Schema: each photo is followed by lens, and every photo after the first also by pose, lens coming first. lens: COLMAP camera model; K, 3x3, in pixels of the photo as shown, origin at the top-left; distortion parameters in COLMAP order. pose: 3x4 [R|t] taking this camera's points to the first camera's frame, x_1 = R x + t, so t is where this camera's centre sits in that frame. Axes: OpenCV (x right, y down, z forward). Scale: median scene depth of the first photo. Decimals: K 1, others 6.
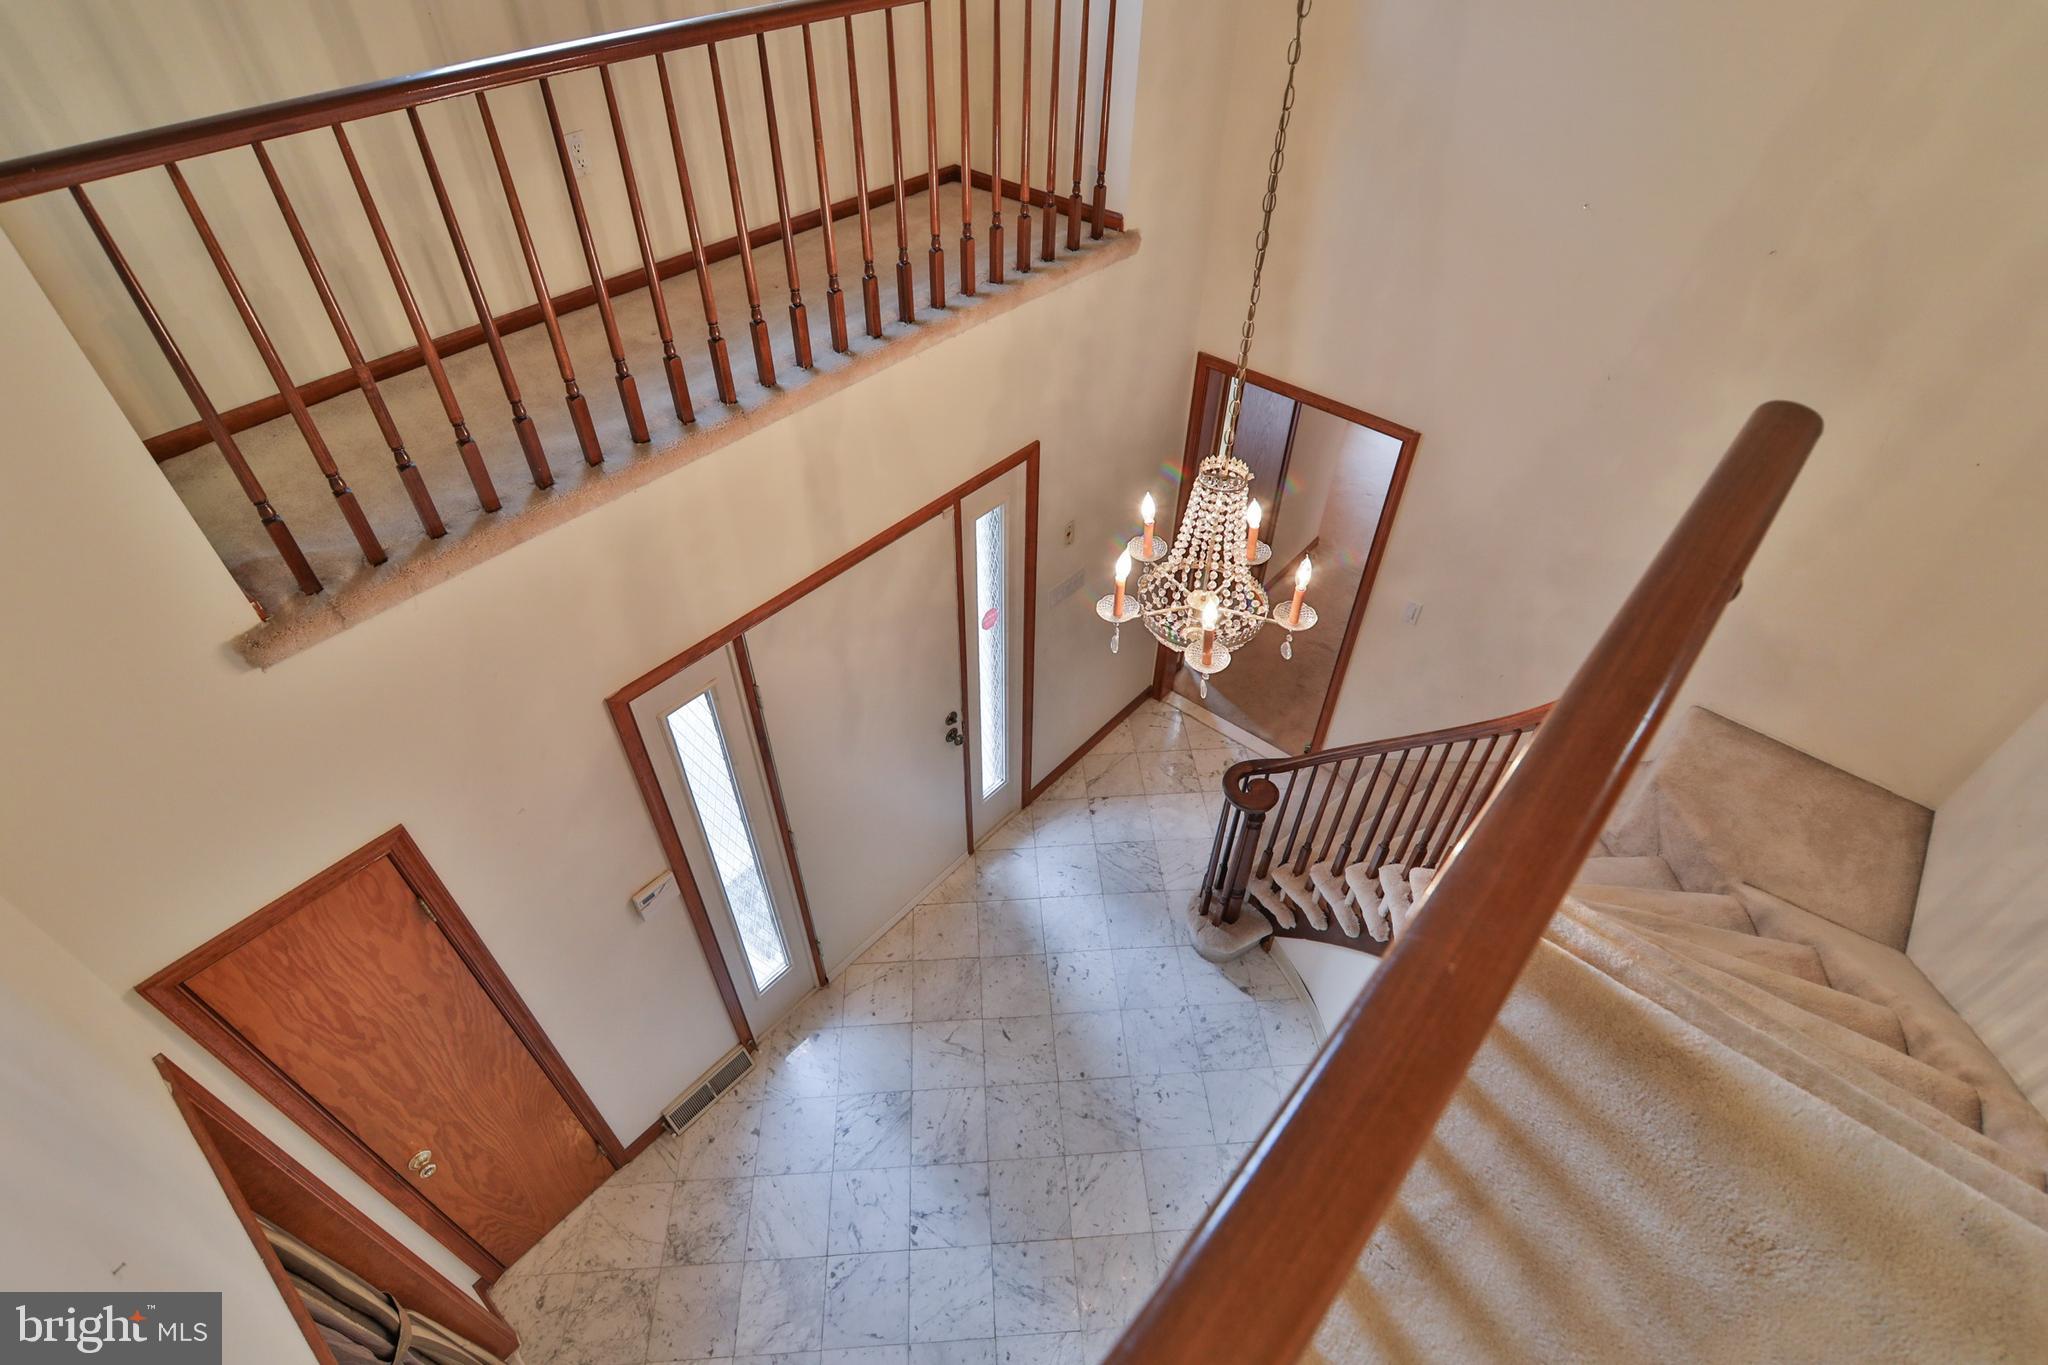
lens RADIAL K [[989.6, 0, 1026.4], [0, 989.6, 688.7], [0, 0, 1]] dist [-0.023568, -0.000158]
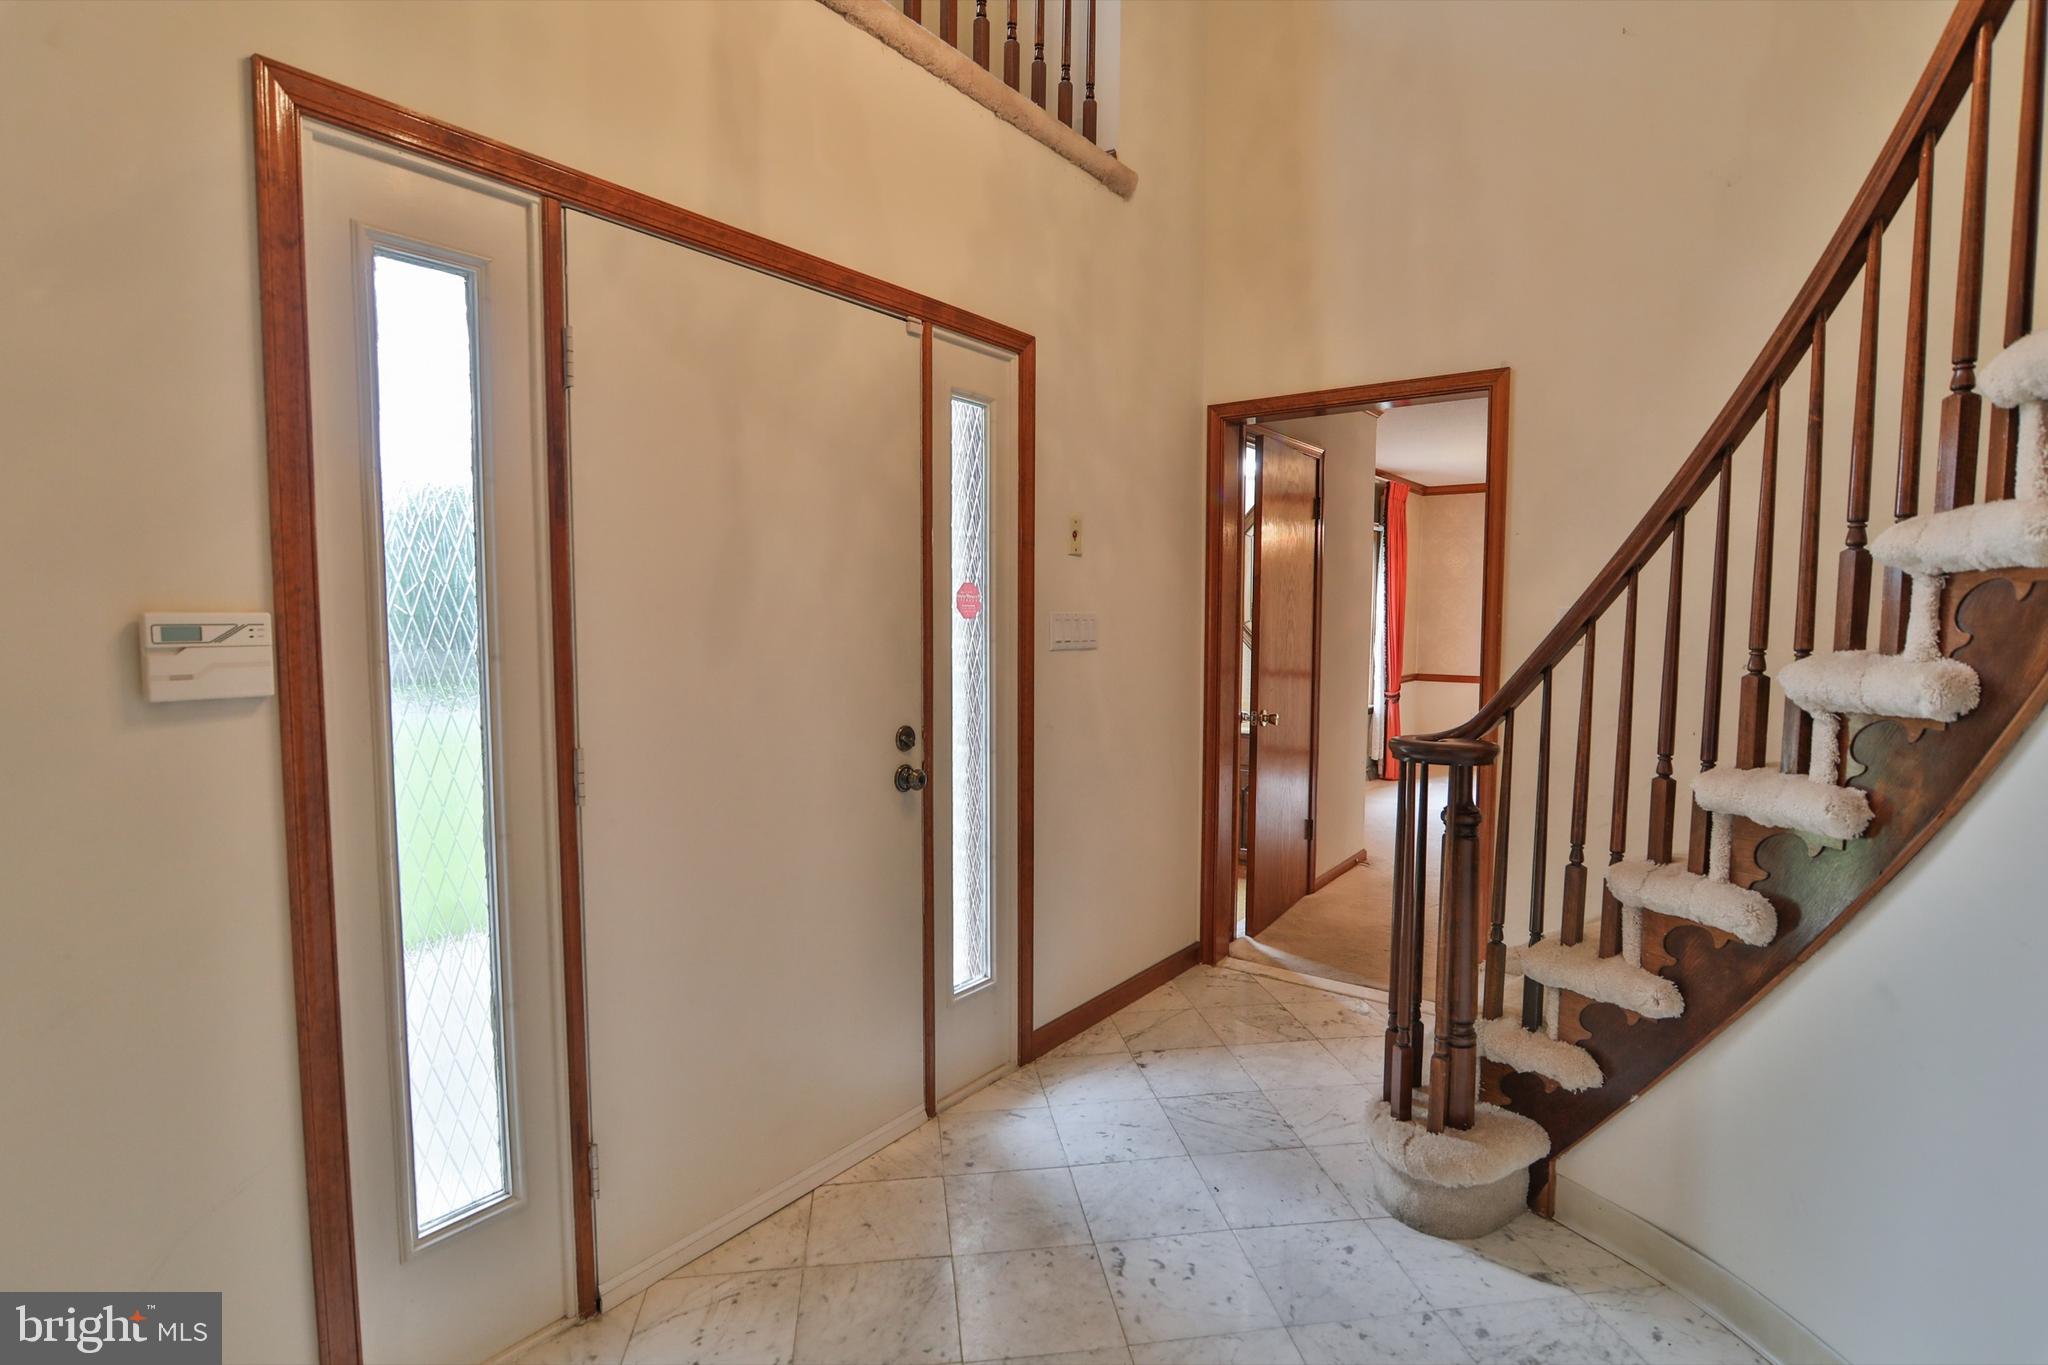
lens RADIAL K [[989.6, 0, 1026.4], [0, 989.6, 688.7], [0, 0, 1]] dist [-0.023568, -0.000158]
pose [[0.997838, -0.016298, 0.063666, -0.036966], [0.053200, 0.769082, -0.636933, 0.355705], [-0.038584, 0.638943, 0.768286, 0.474796]]
